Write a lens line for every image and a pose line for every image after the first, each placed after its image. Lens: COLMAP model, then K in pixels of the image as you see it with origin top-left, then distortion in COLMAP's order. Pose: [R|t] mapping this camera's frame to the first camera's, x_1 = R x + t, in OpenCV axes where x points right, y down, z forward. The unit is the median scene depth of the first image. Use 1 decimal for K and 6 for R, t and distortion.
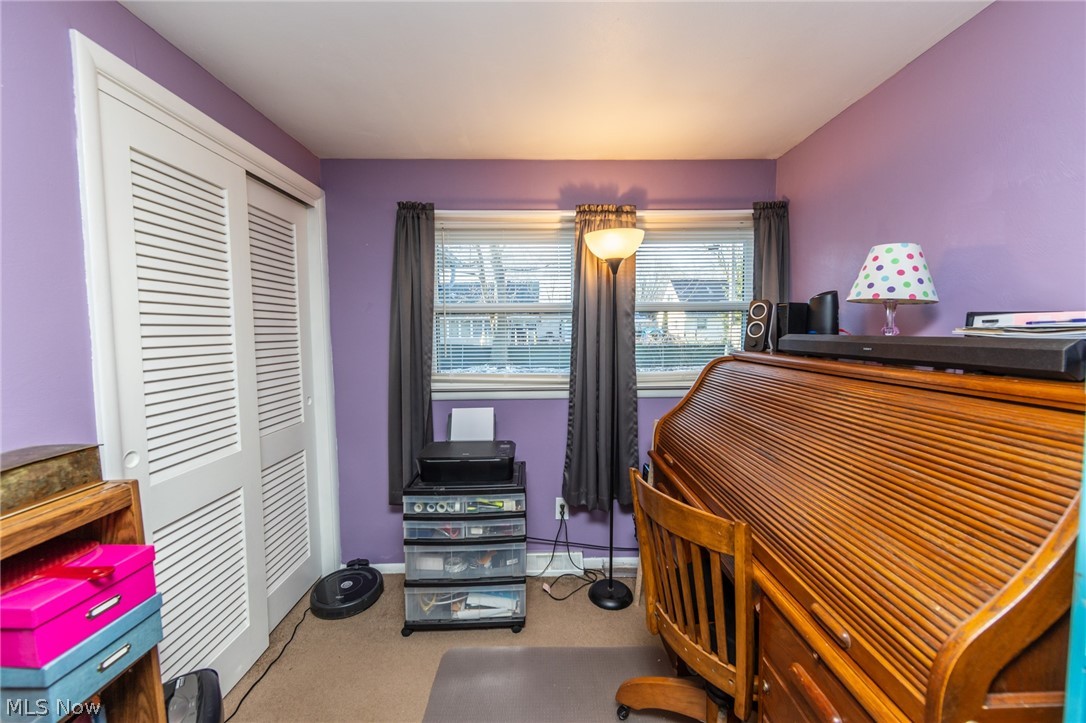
lens RADIAL K [[426.0, 0, 541.9], [0, 426.0, 362.7], [0, 0, 1]] dist [-0.000309, -0.000548]
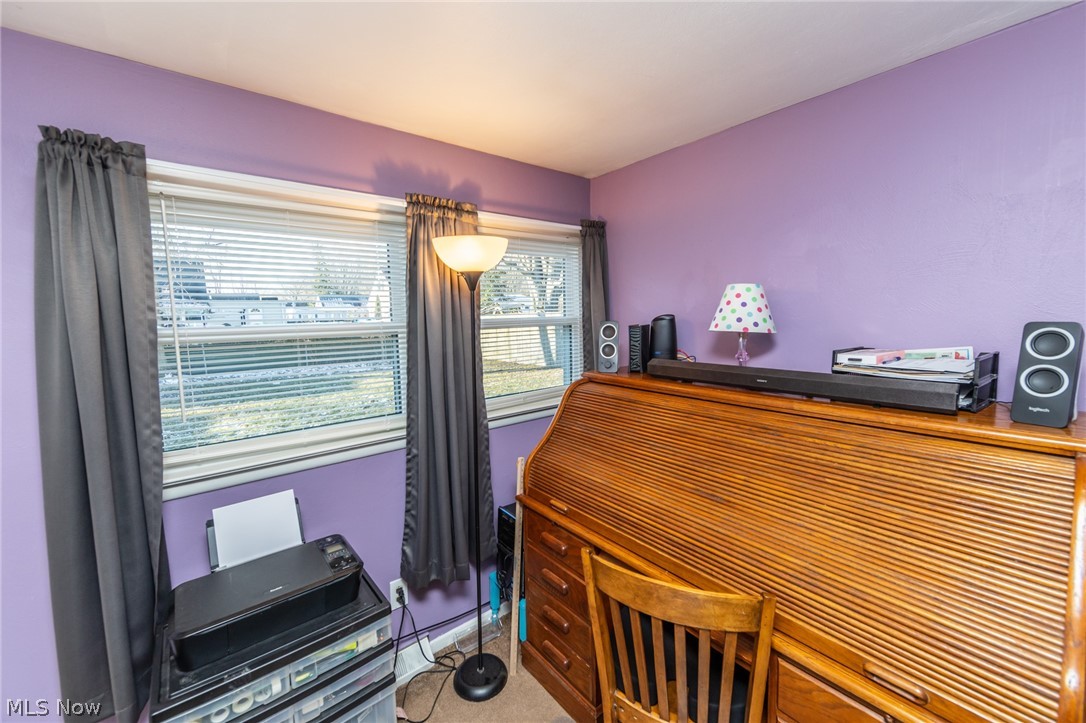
lens RADIAL K [[426.0, 0, 542.0], [0, 426.0, 354.9], [0, 0, 1]] dist [-0.000309, -0.000548]
pose [[0.780914, -0.071367, 0.620548, -0.213762], [0.061891, 0.997403, 0.036823, -0.100929], [-0.621565, 0.009651, 0.783303, 0.274818]]
